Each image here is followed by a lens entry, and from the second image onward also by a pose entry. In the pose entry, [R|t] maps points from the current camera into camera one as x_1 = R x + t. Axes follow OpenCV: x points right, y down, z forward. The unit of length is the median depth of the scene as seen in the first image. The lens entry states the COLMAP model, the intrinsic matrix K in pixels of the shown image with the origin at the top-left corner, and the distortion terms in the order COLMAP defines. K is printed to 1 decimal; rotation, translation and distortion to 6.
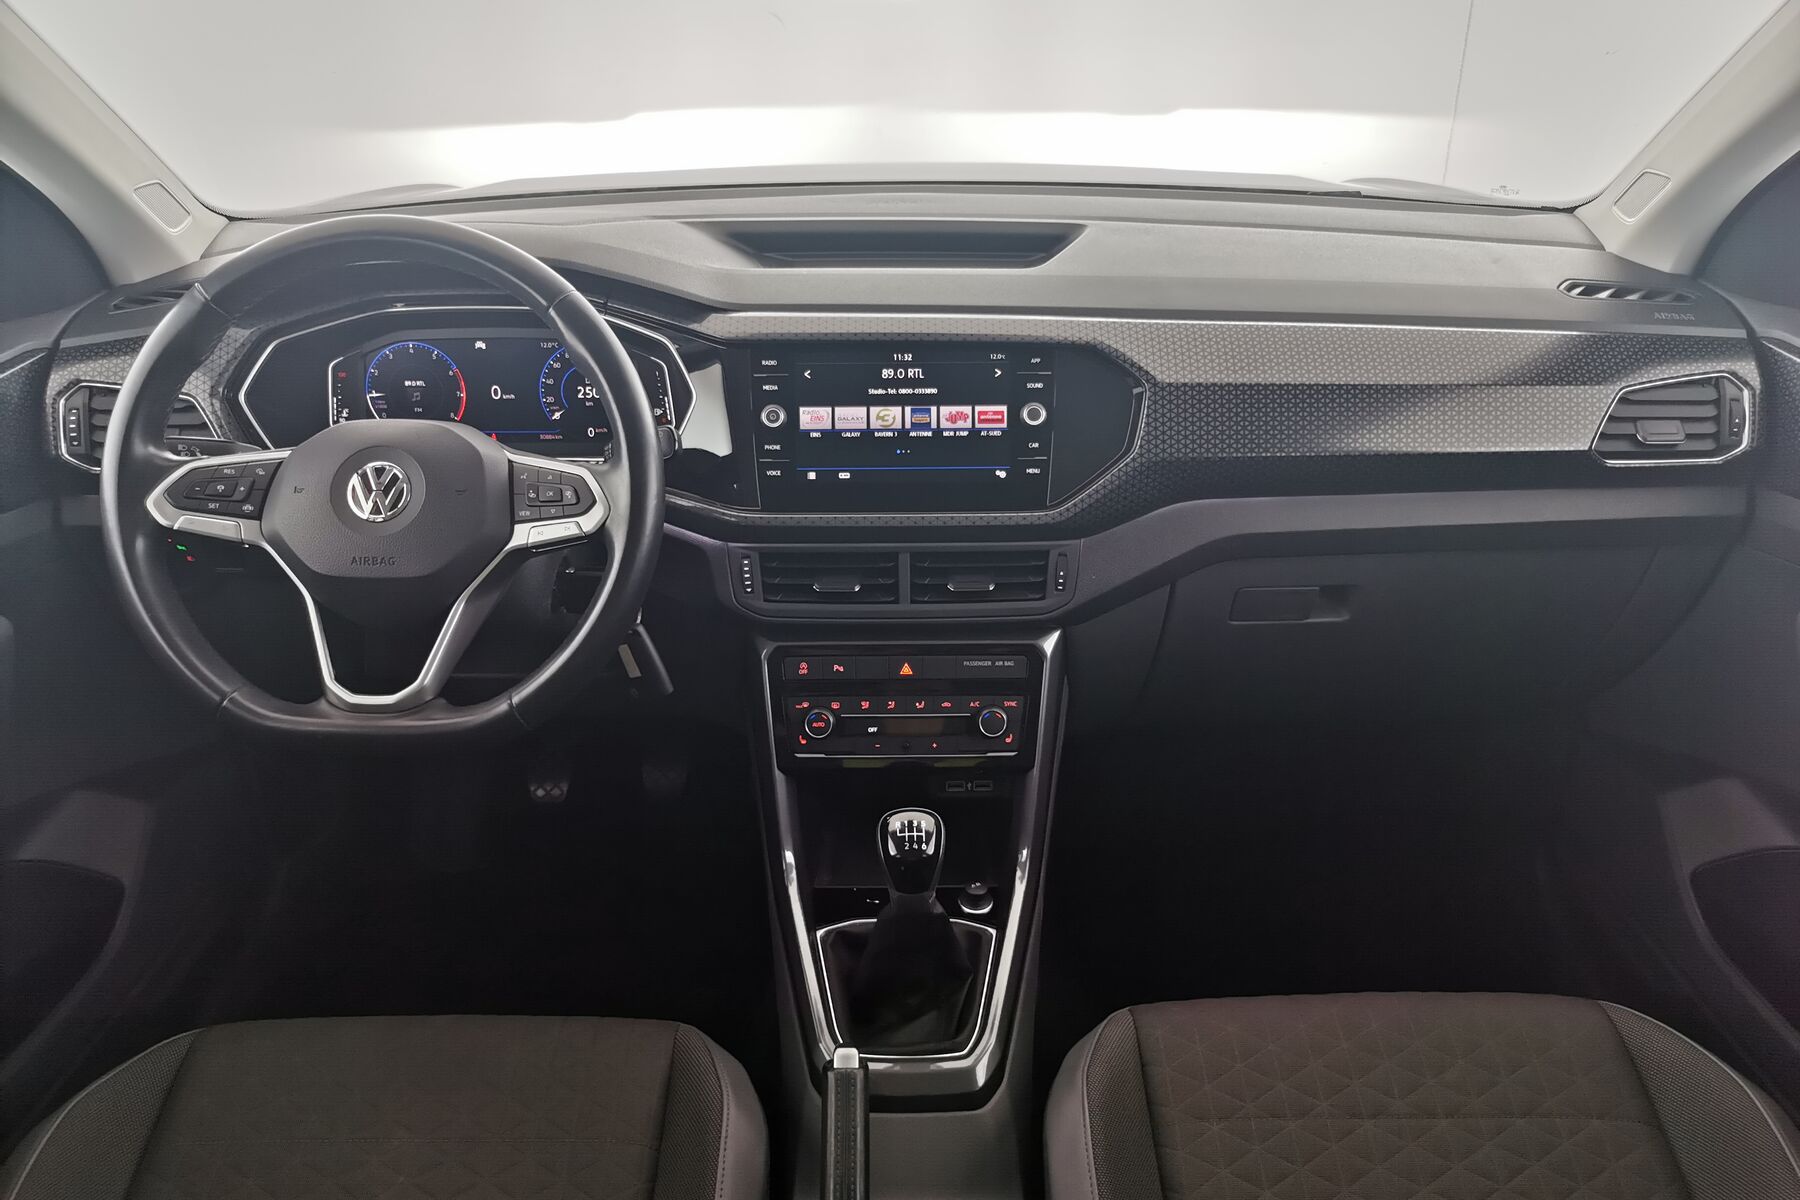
lens RADIAL K [[1400.4, 0, 934.0], [0, 1400.4, 585.8], [0, 0, 1]] dist [0.011762, -0.025996]
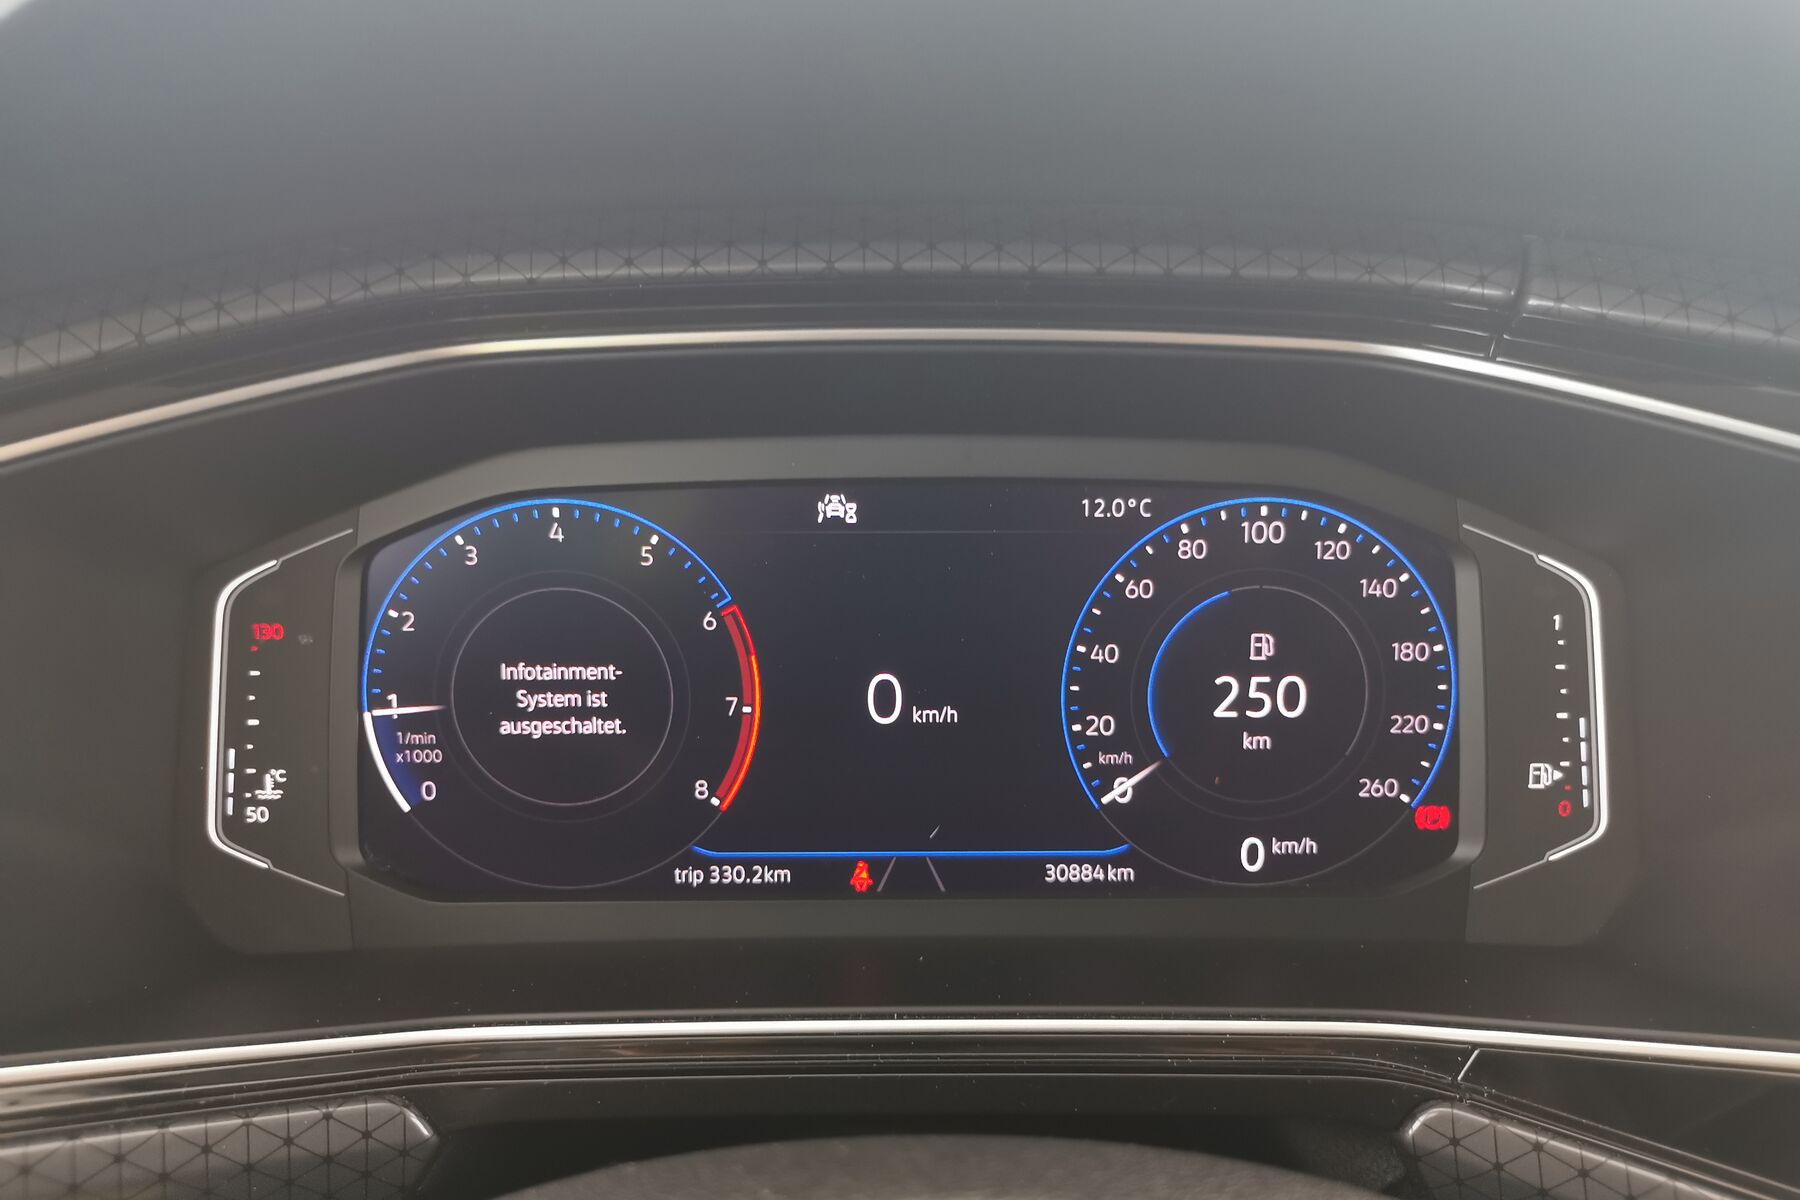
lens RADIAL K [[1400.4, 0, 900.3], [0, 1400.4, 588.9], [0, 0, 1]] dist [0.011762, -0.025996]
pose [[0.999991, -0.002557, -0.003287, -0.335604], [0.001992, 0.986805, -0.161899, -0.127094], [0.003657, 0.161891, 0.986802, 0.817685]]
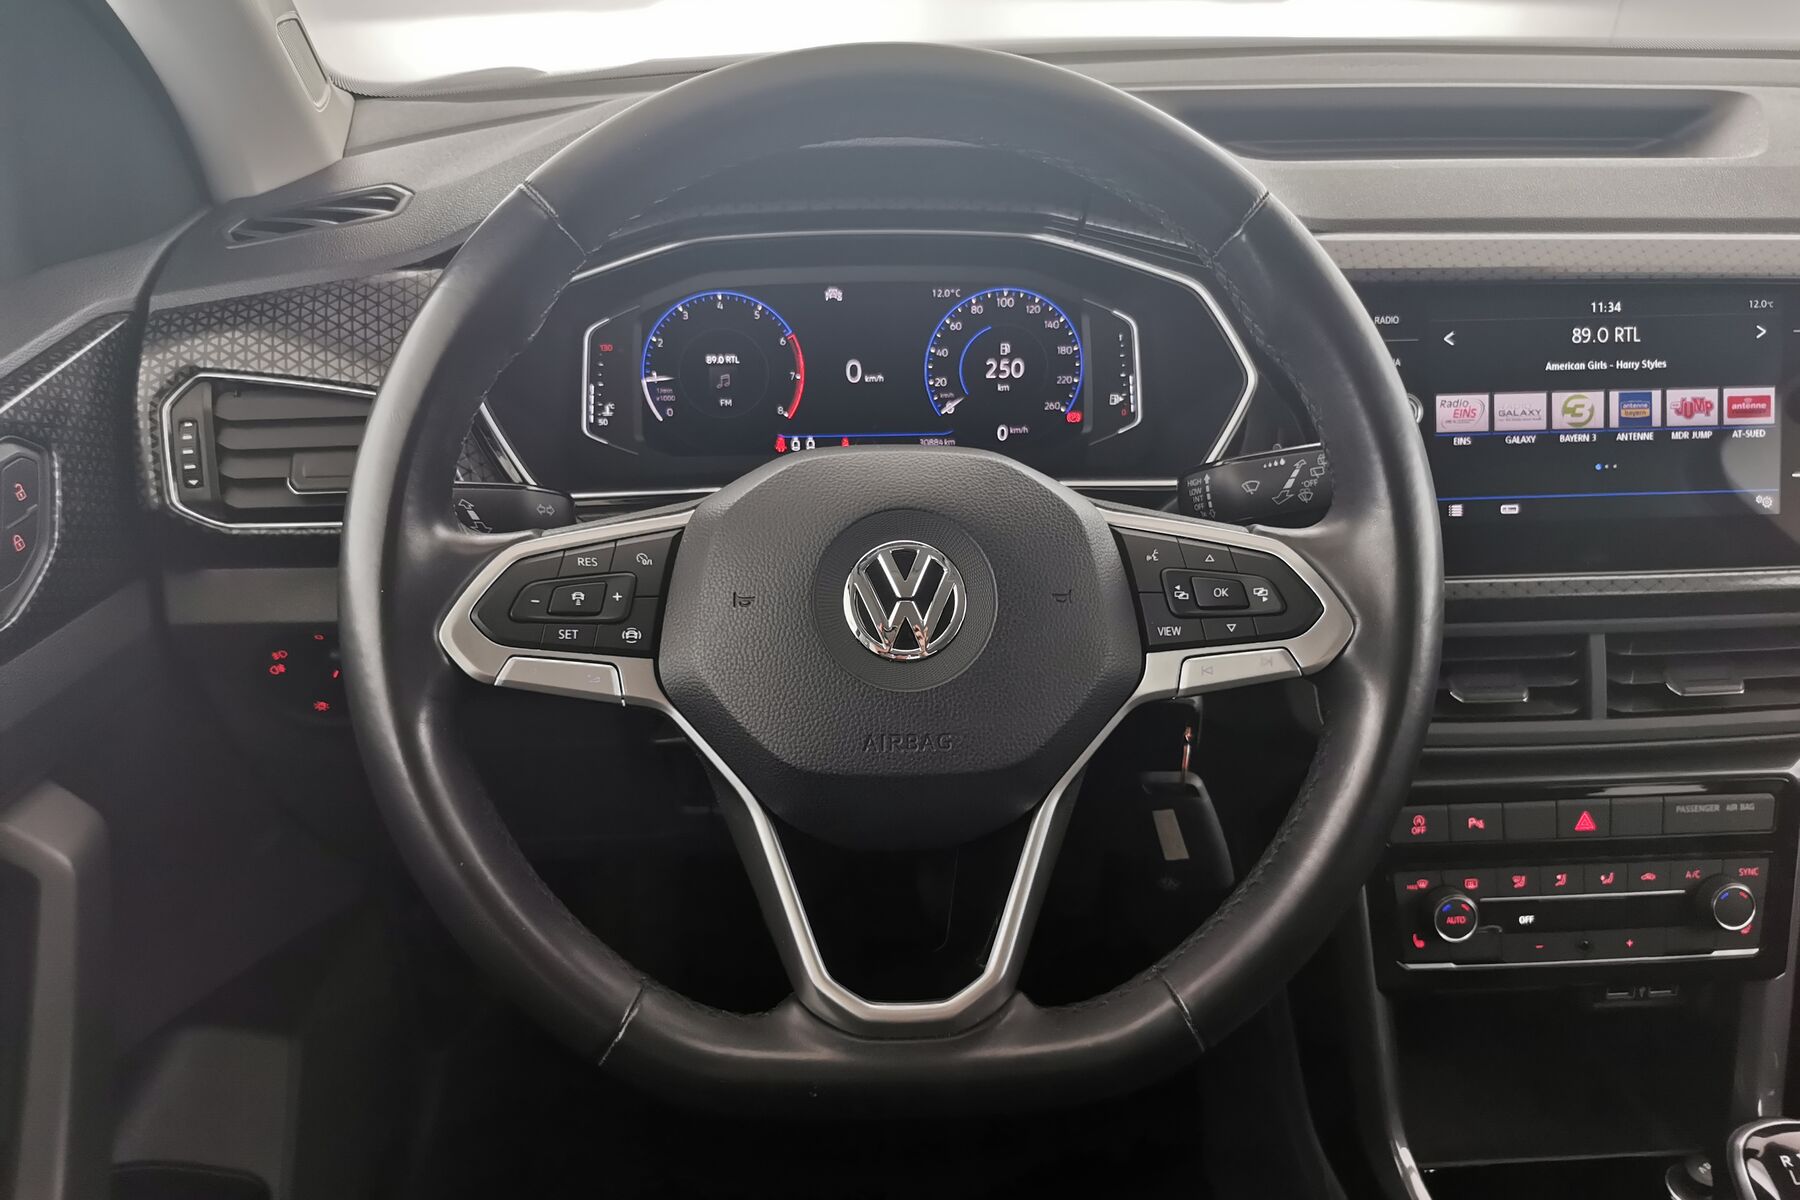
lens RADIAL K [[1400.4, 0, 897.6], [0, 1400.4, 581.0], [0, 0, 1]] dist [0.011762, -0.025996]
pose [[0.998695, -0.022339, 0.045923, -0.351586], [0.020160, 0.998673, 0.047381, -0.081688], [-0.046921, -0.046393, 0.997821, 0.416665]]
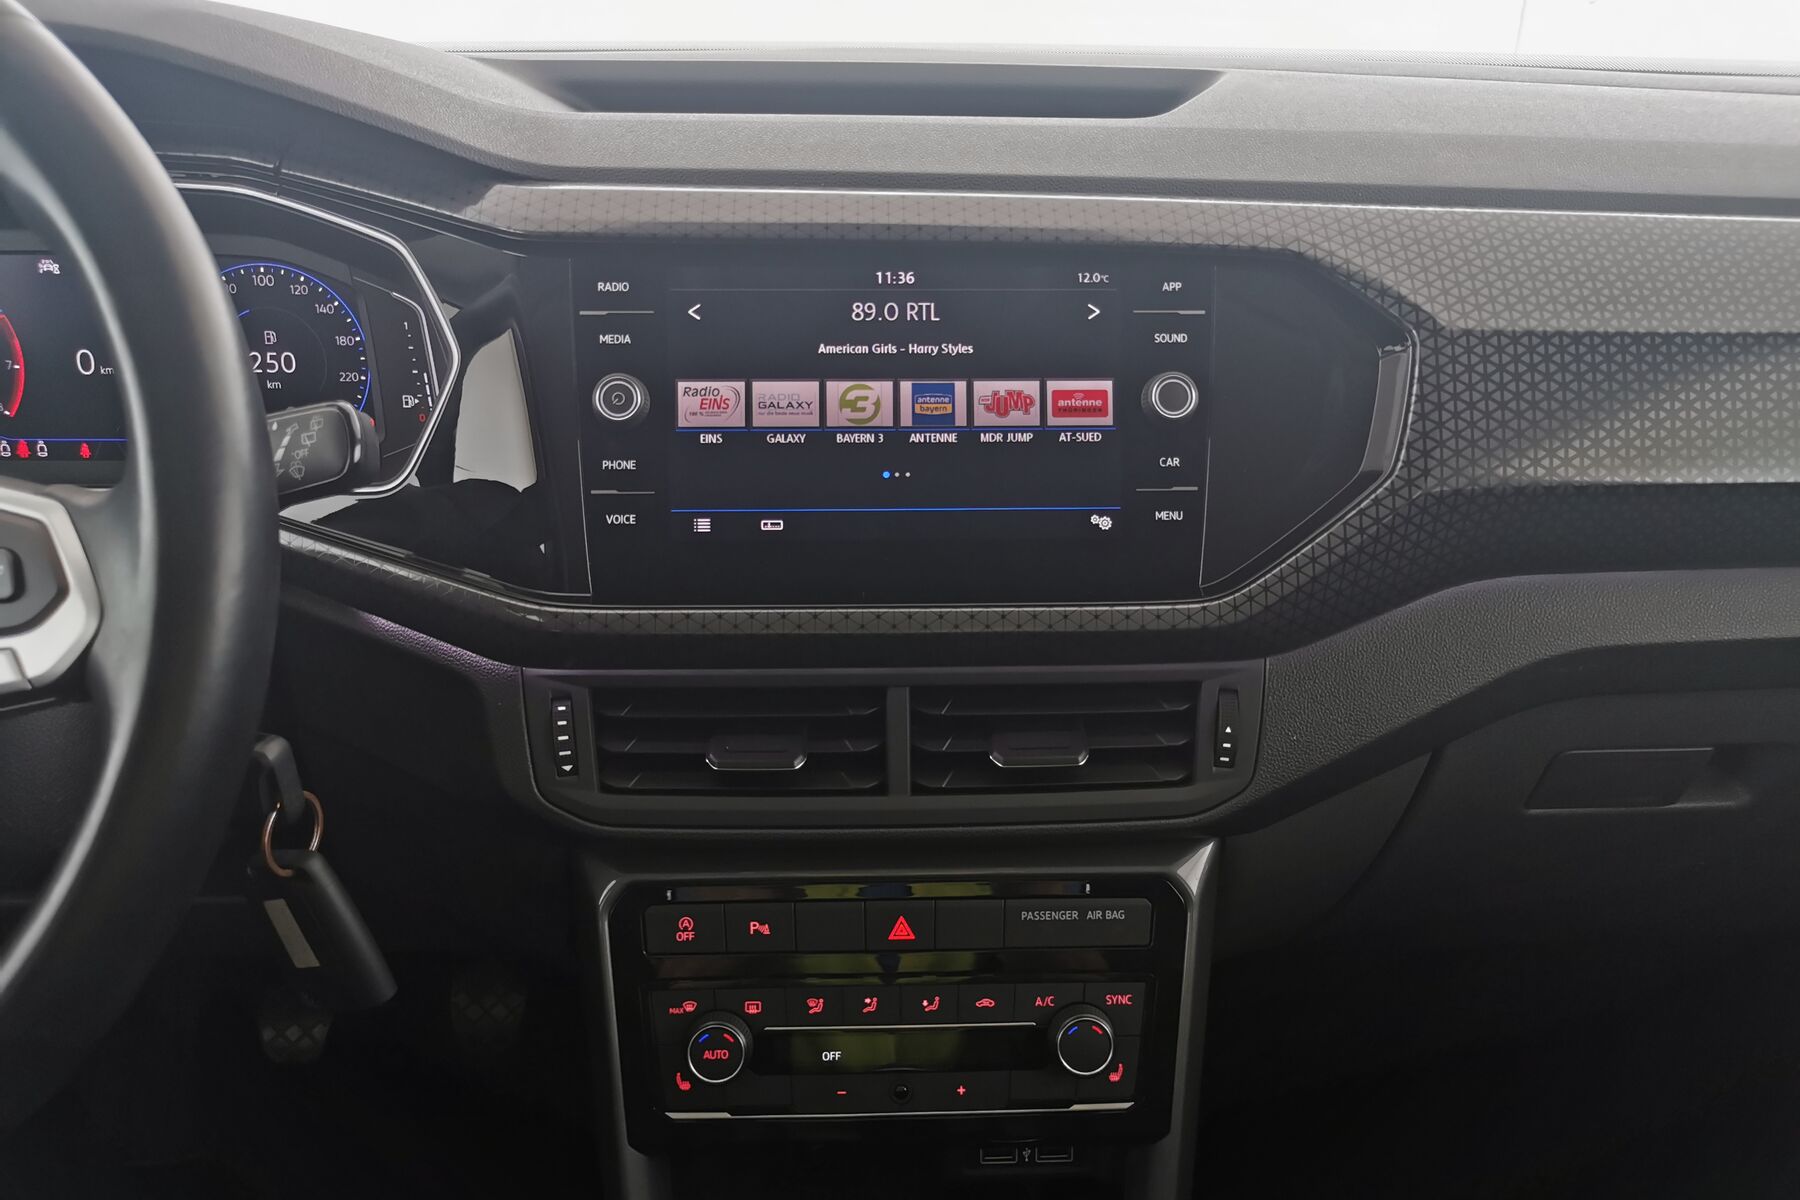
lens RADIAL K [[1400.4, 0, 948.6], [0, 1400.4, 587.2], [0, 0, 1]] dist [0.011762, -0.025996]
pose [[0.999117, -0.000685, 0.042020, -0.024312], [0.002374, 0.999190, -0.040173, -0.038595], [-0.041958, 0.040238, 0.998309, 0.526810]]
